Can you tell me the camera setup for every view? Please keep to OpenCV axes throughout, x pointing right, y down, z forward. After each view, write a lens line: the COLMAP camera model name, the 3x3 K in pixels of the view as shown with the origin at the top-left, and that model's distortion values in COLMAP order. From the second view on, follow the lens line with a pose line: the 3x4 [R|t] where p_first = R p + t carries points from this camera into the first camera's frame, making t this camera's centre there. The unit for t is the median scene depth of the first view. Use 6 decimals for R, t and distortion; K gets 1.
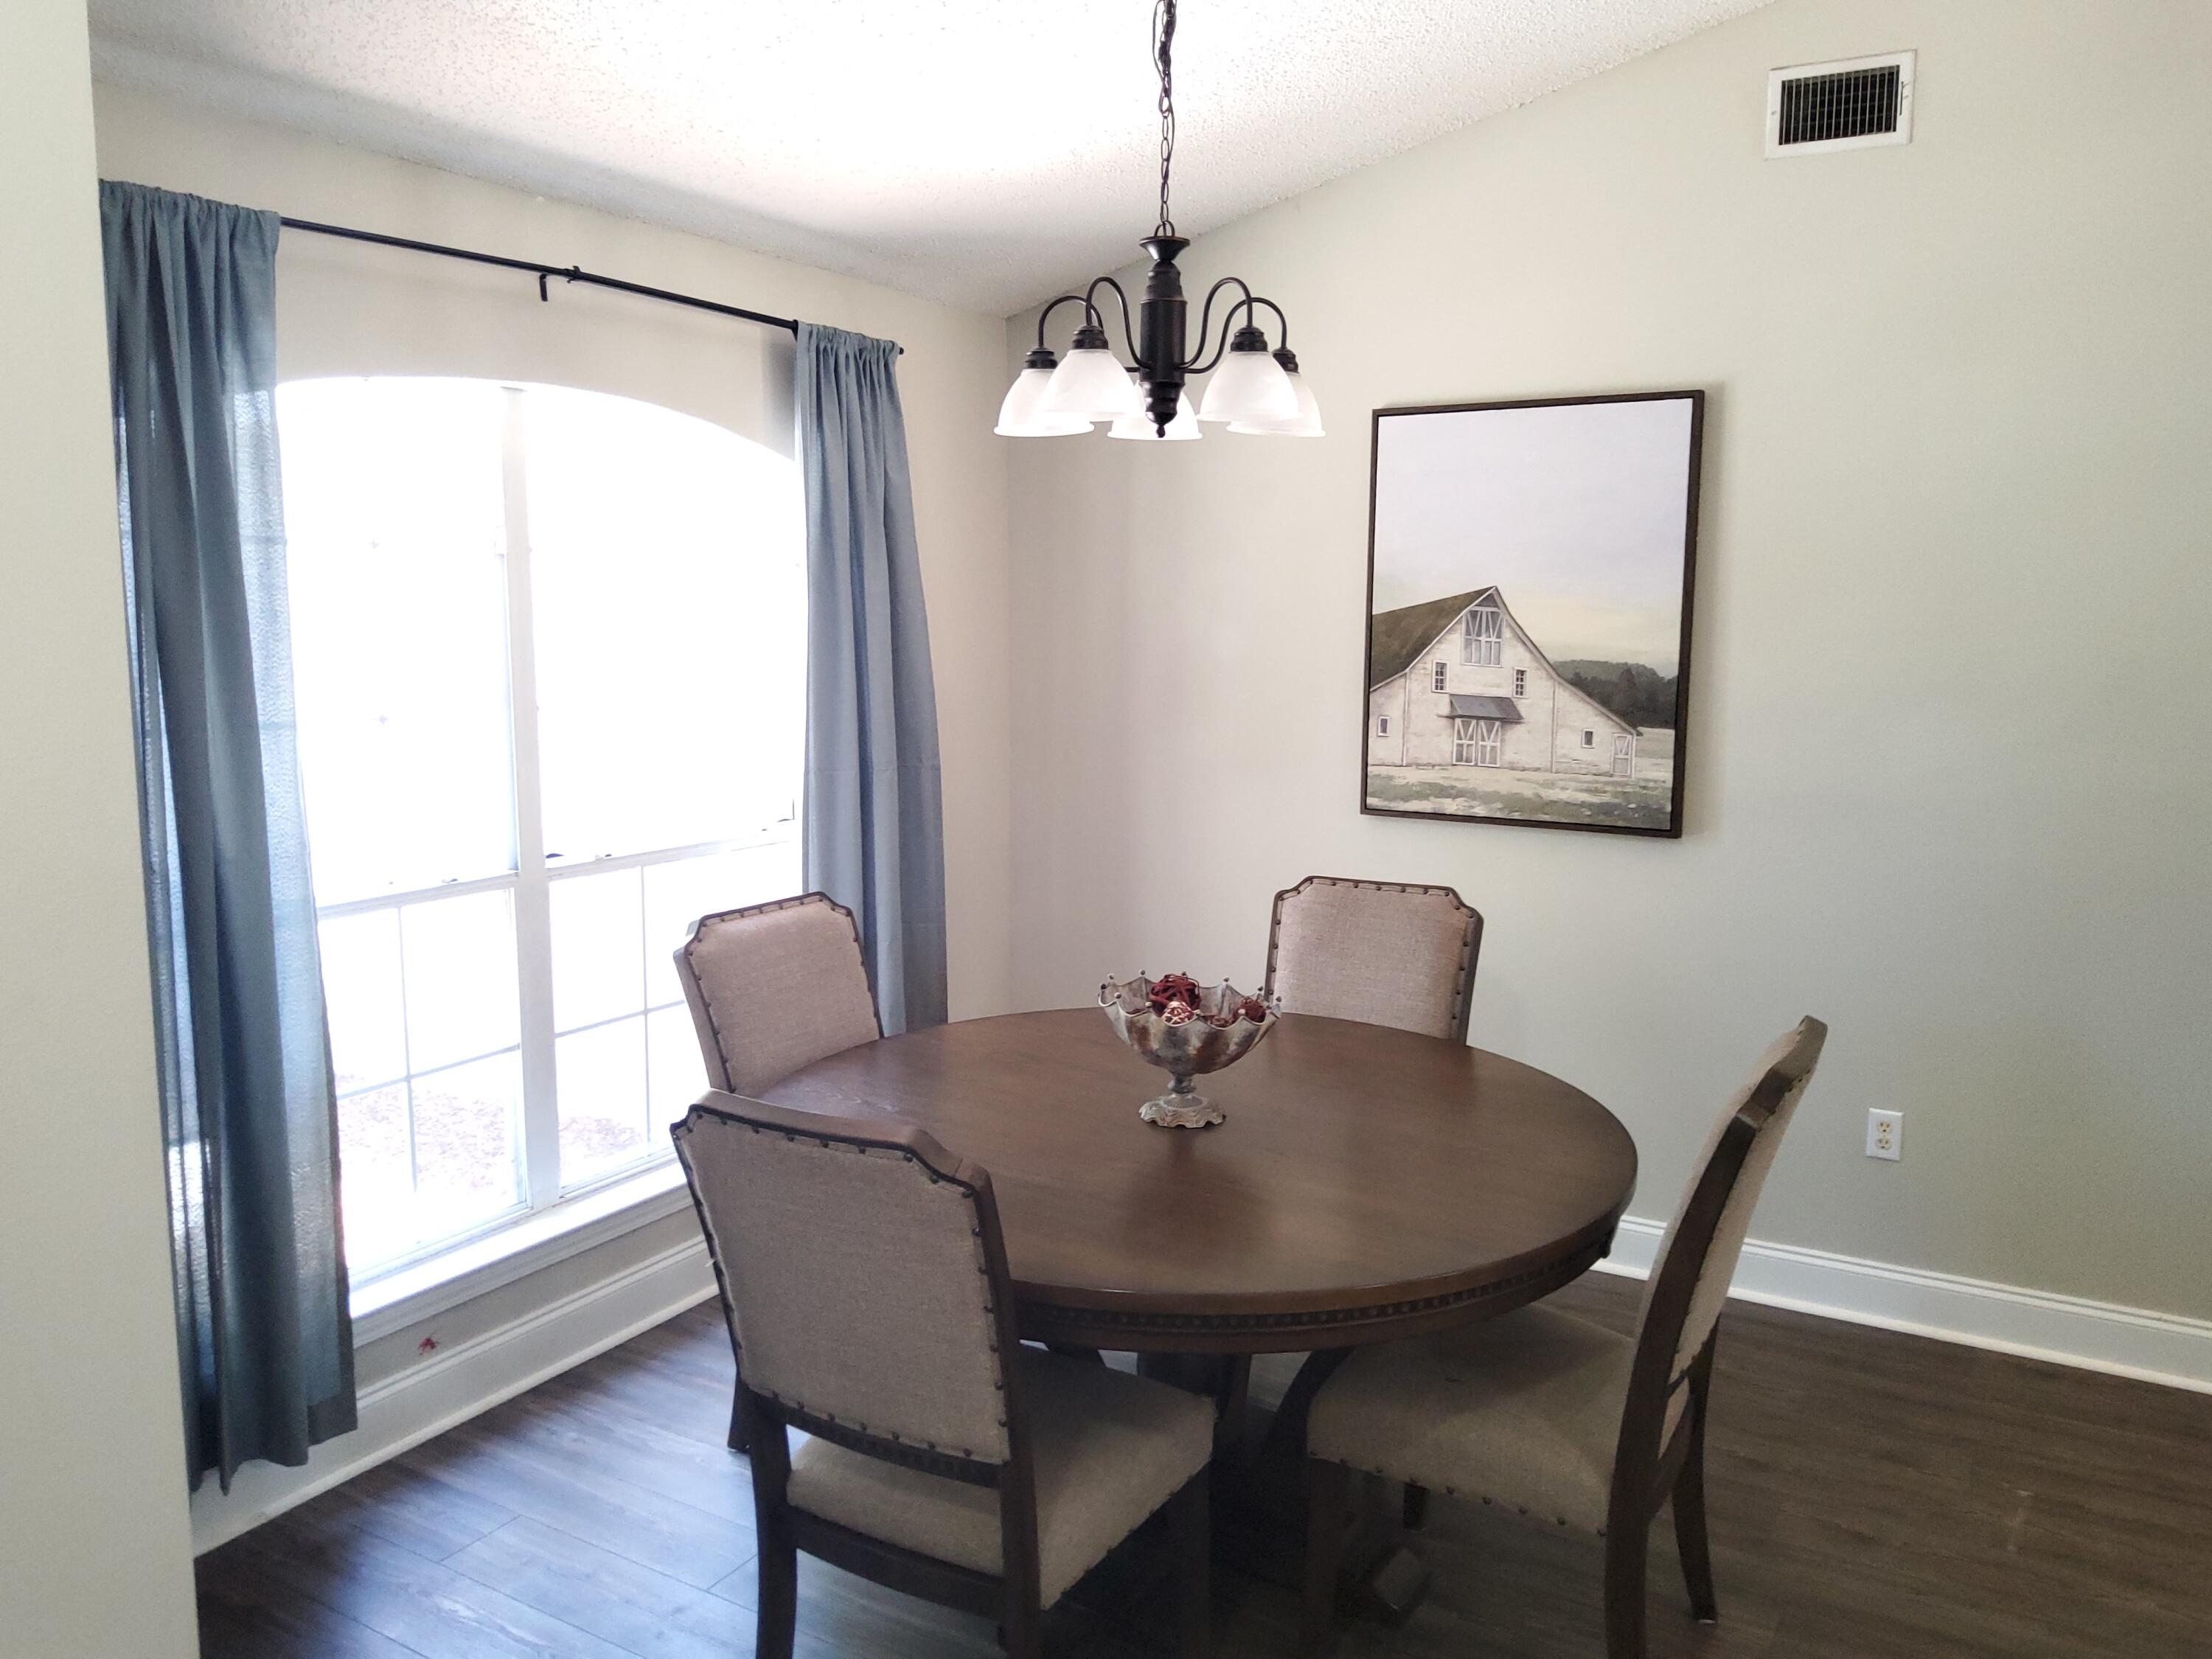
lens RADIAL K [[1665.1, 0, 1095.8], [0, 1665.1, 822.6], [0, 0, 1]] dist [0.043319, -0.098066]
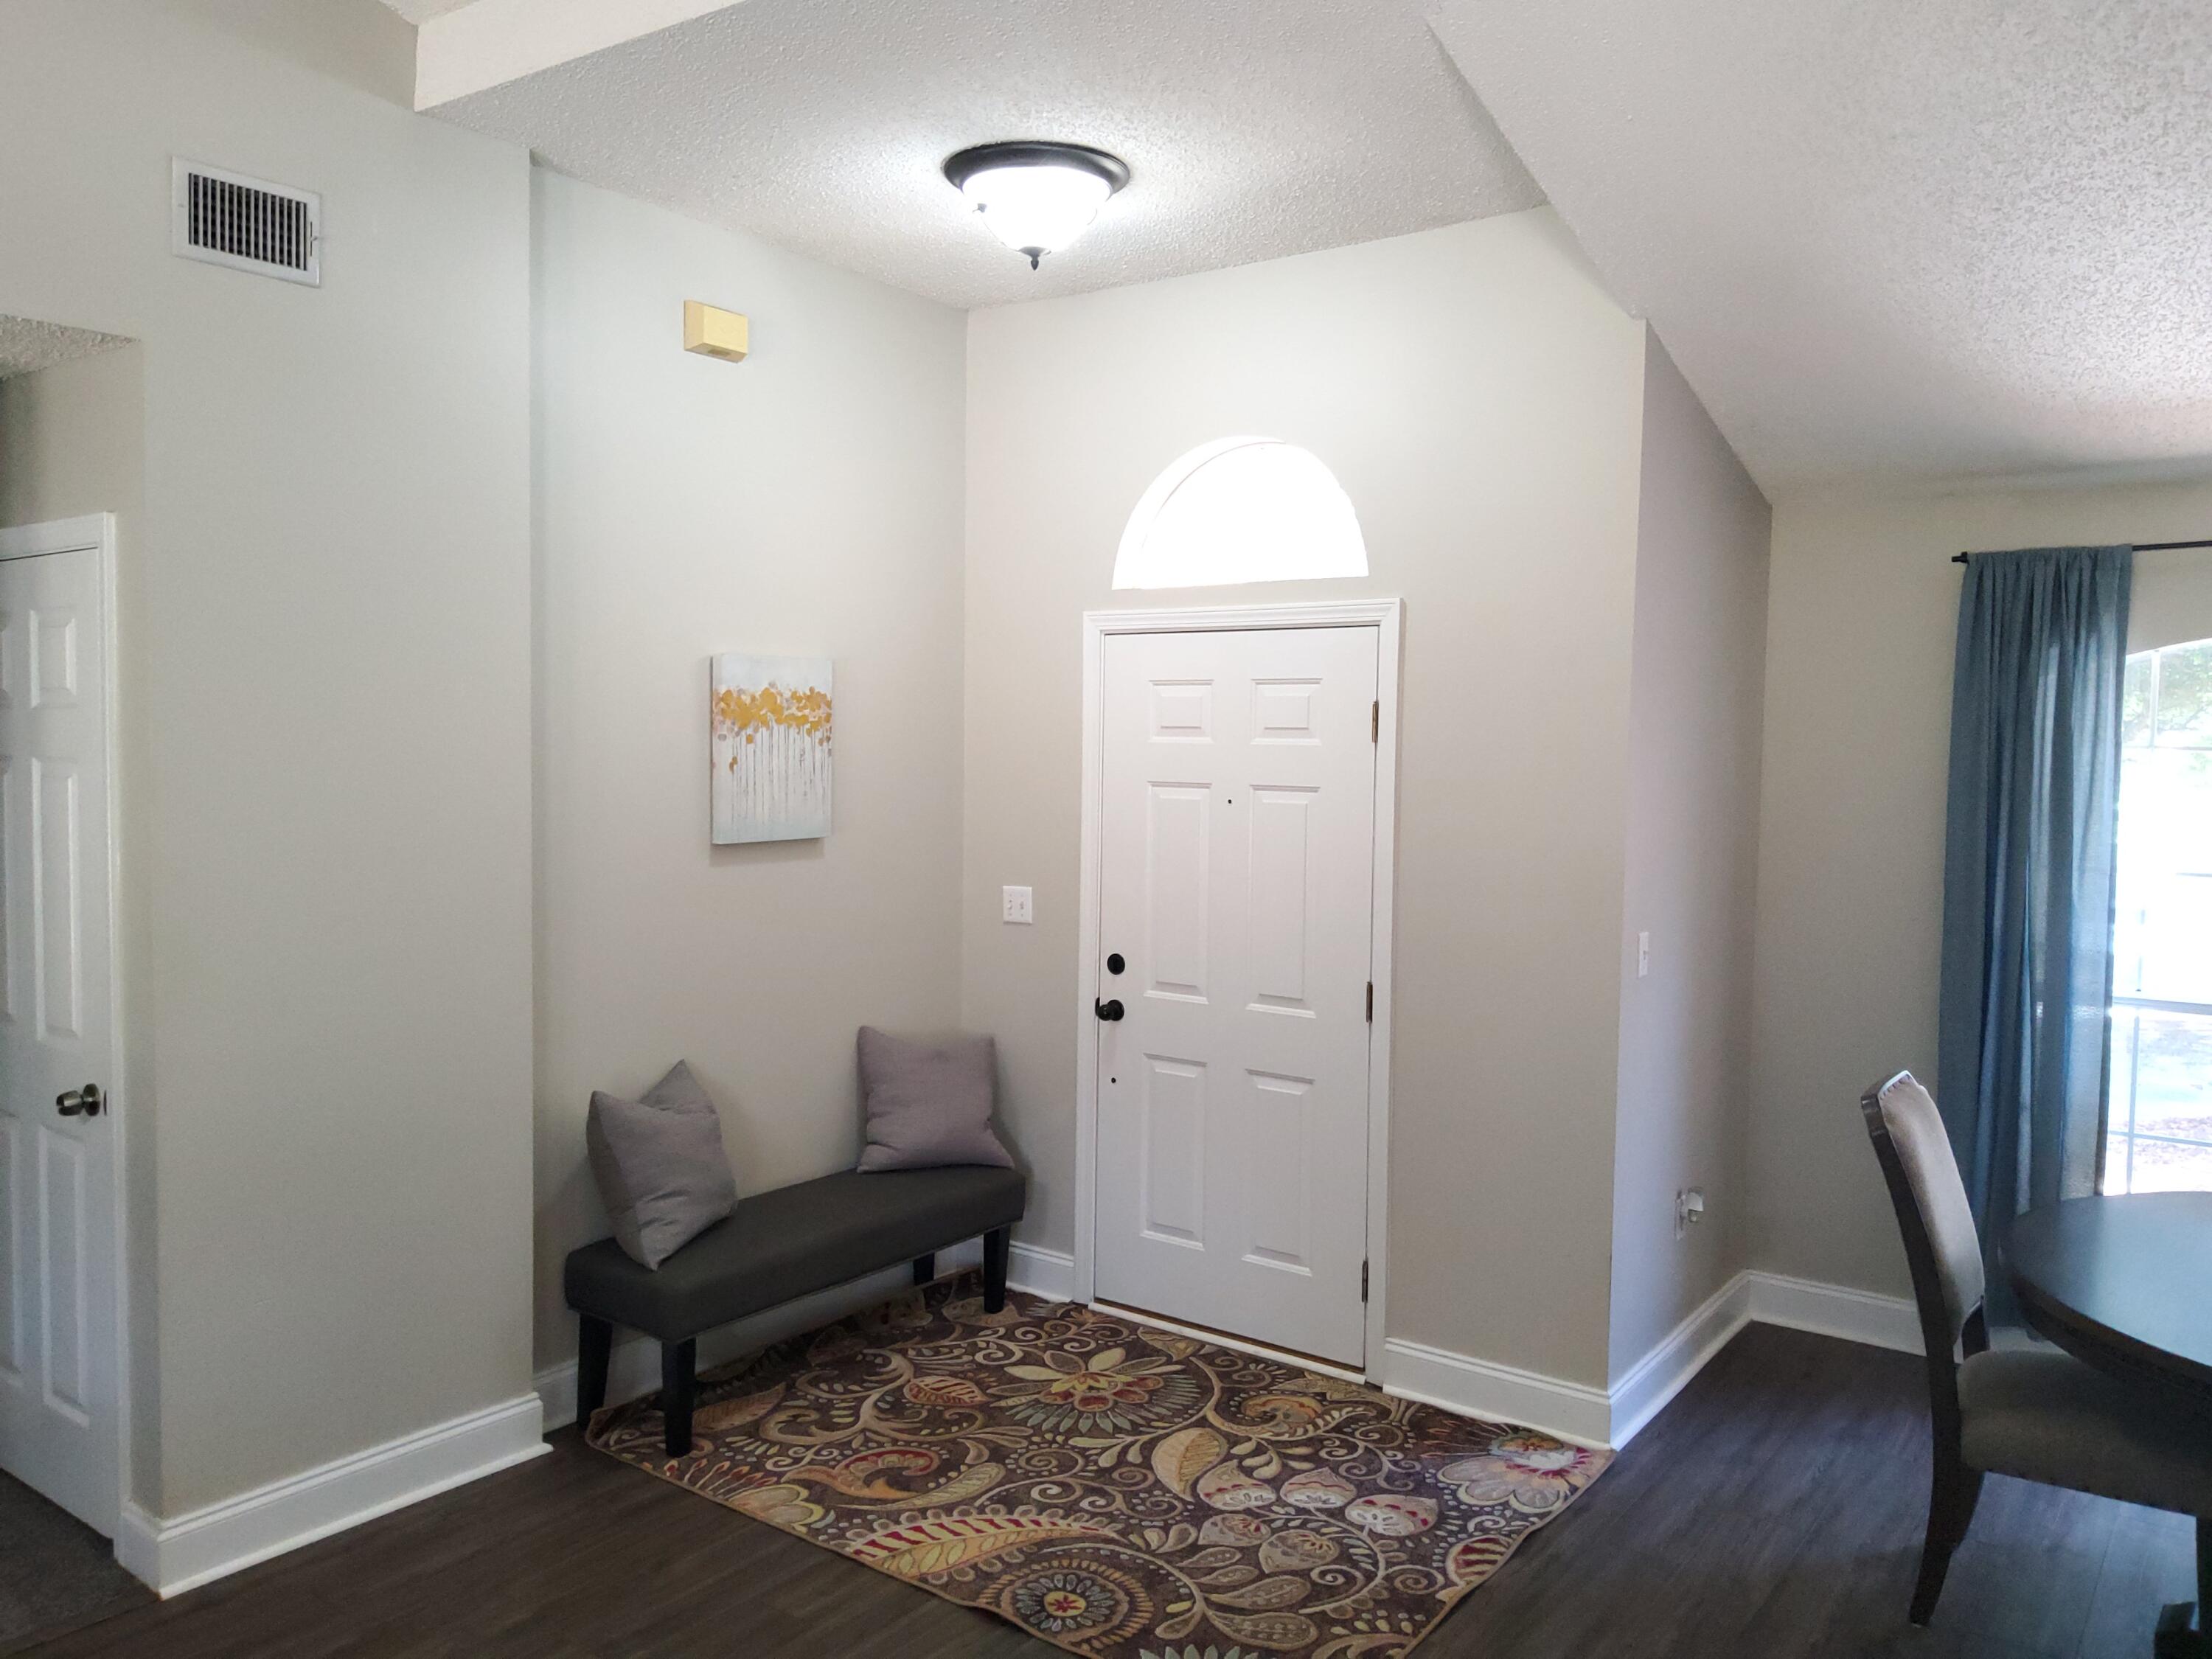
lens RADIAL K [[1655.4, 0, 1111.2], [0, 1655.4, 819.4], [0, 0, 1]] dist [0.116567, -0.196866]
pose [[-0.100897, 0.037979, -0.994172, 0.835667], [-0.148476, 0.987506, 0.052792, -0.035908], [0.983755, 0.152937, -0.093997, 0.171670]]
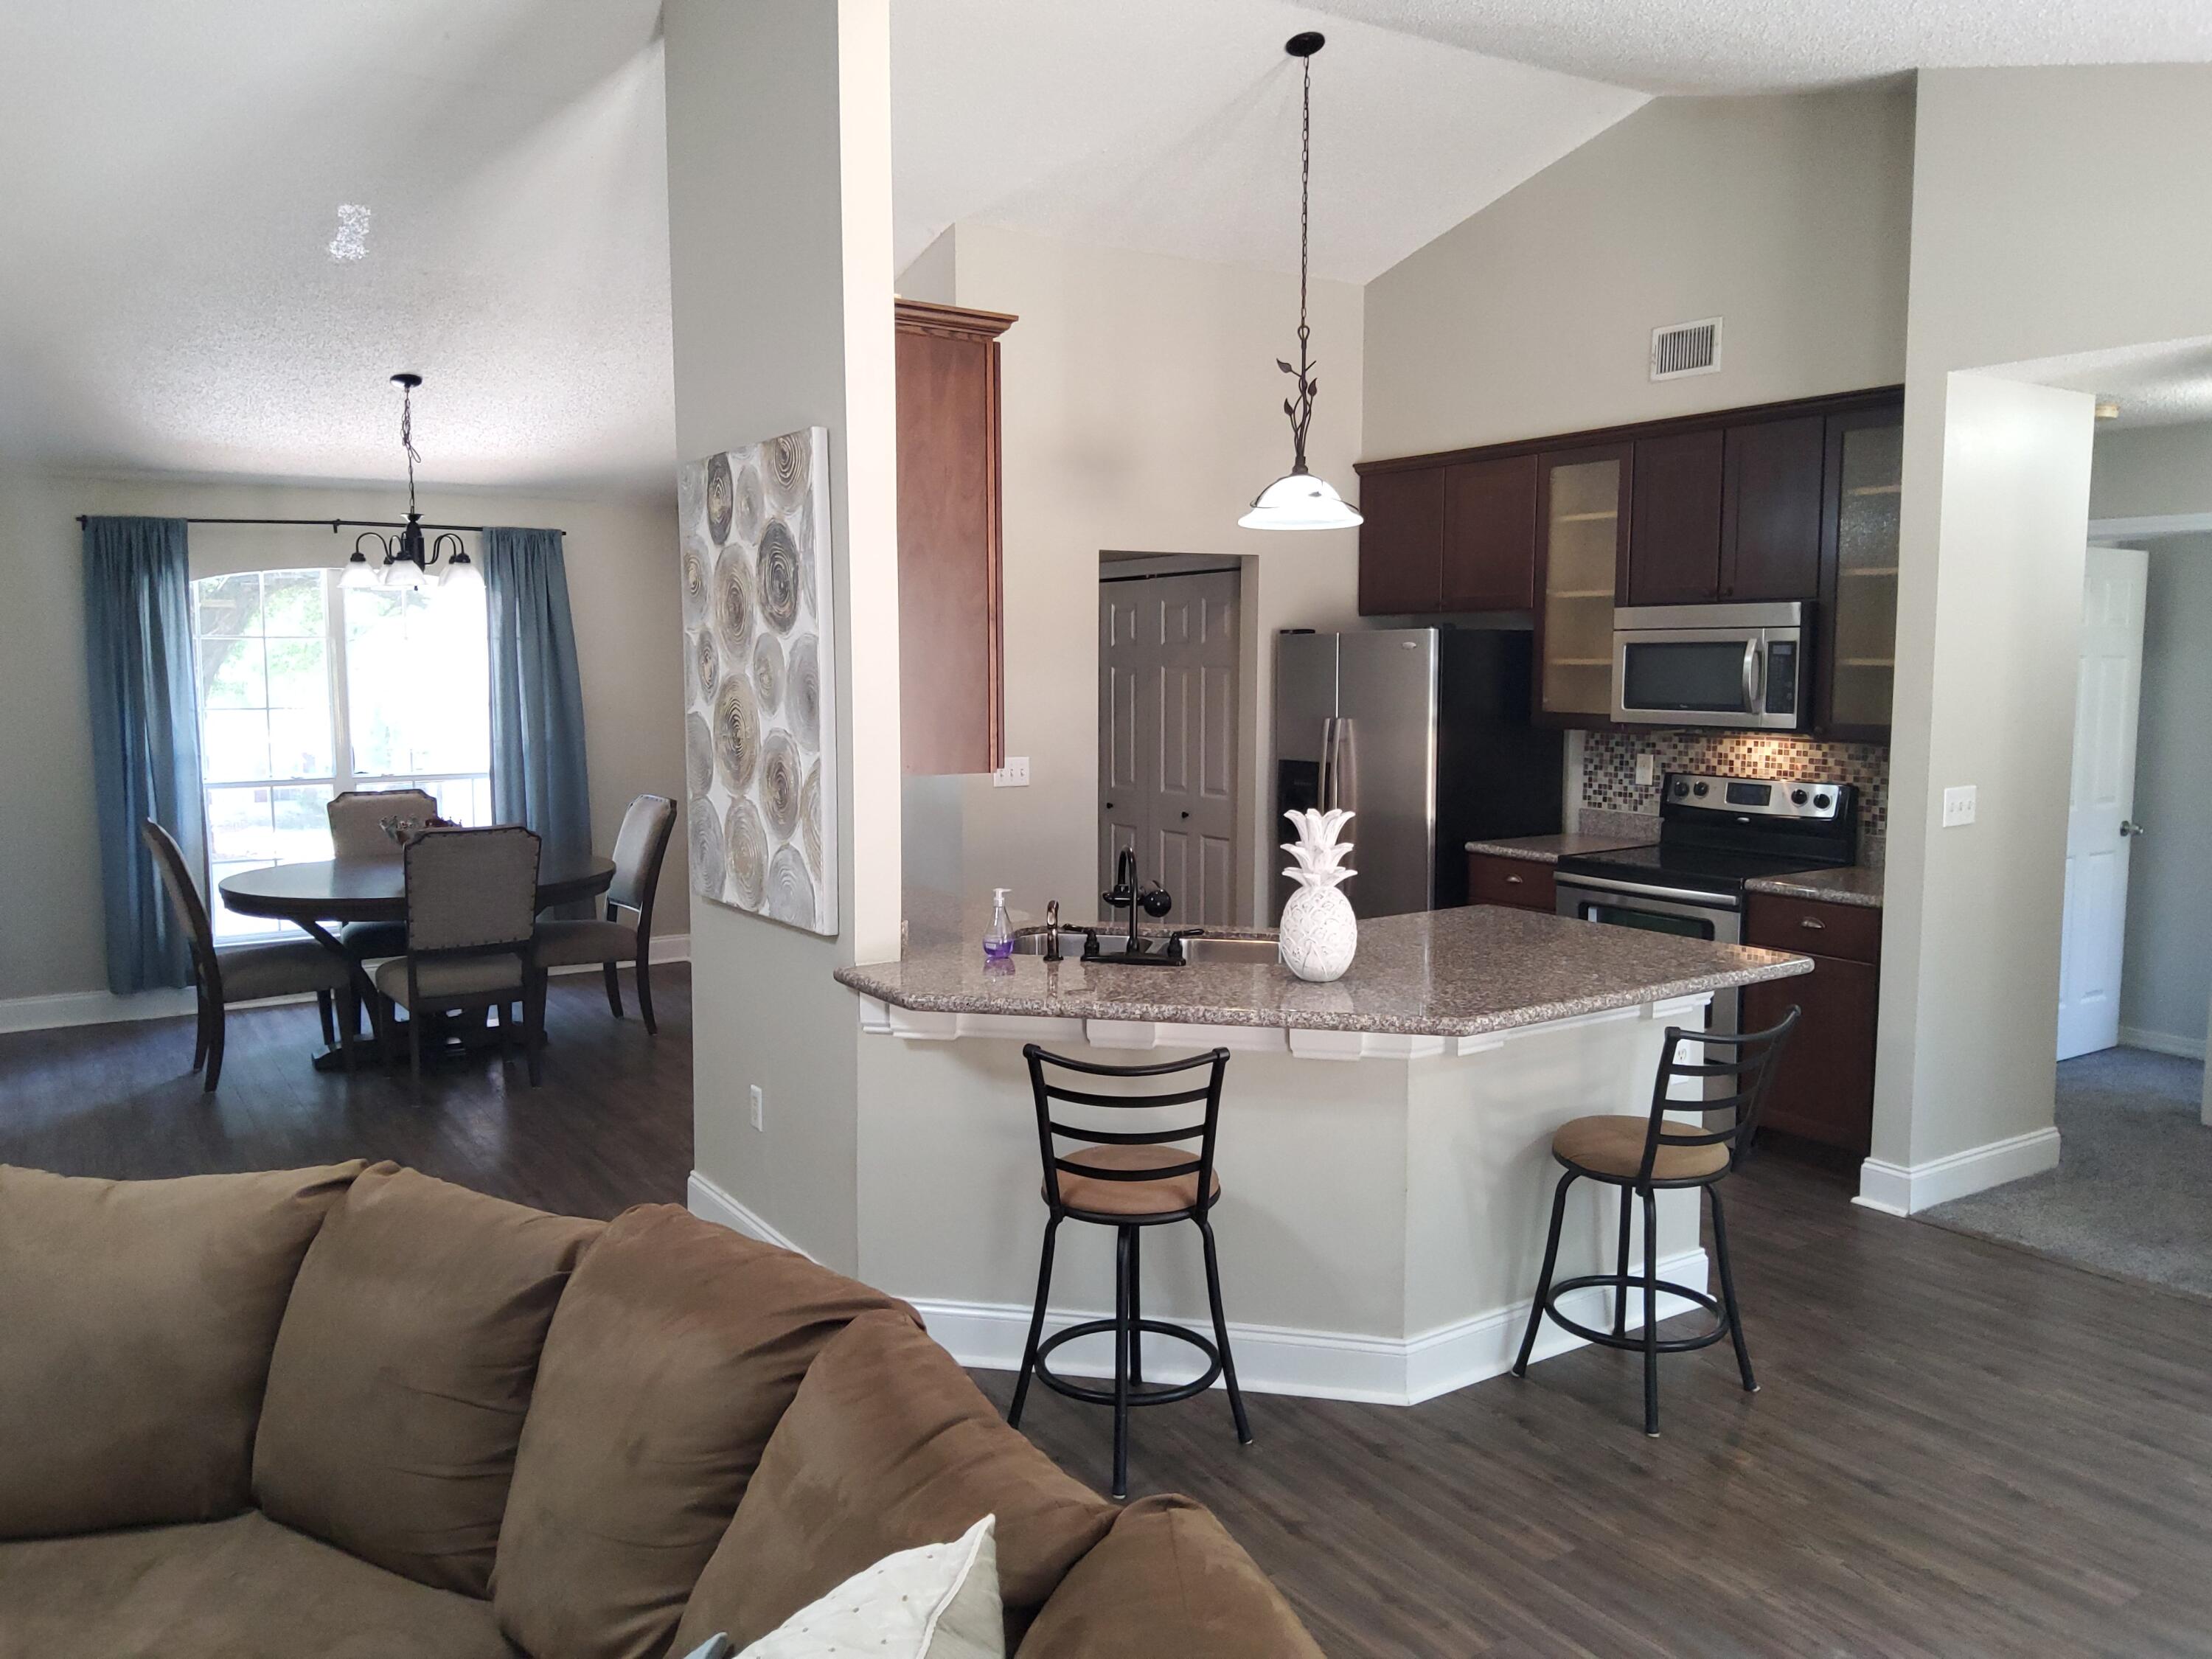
lens RADIAL K [[1655.4, 0, 1111.2], [0, 1655.4, 819.4], [0, 0, 1]] dist [0.116567, -0.196866]
pose [[0.890821, 0.034523, -0.453042, 1.476244], [-0.049361, 0.998561, -0.020965, 0.074458], [0.451666, 0.041039, 0.891243, -0.515997]]
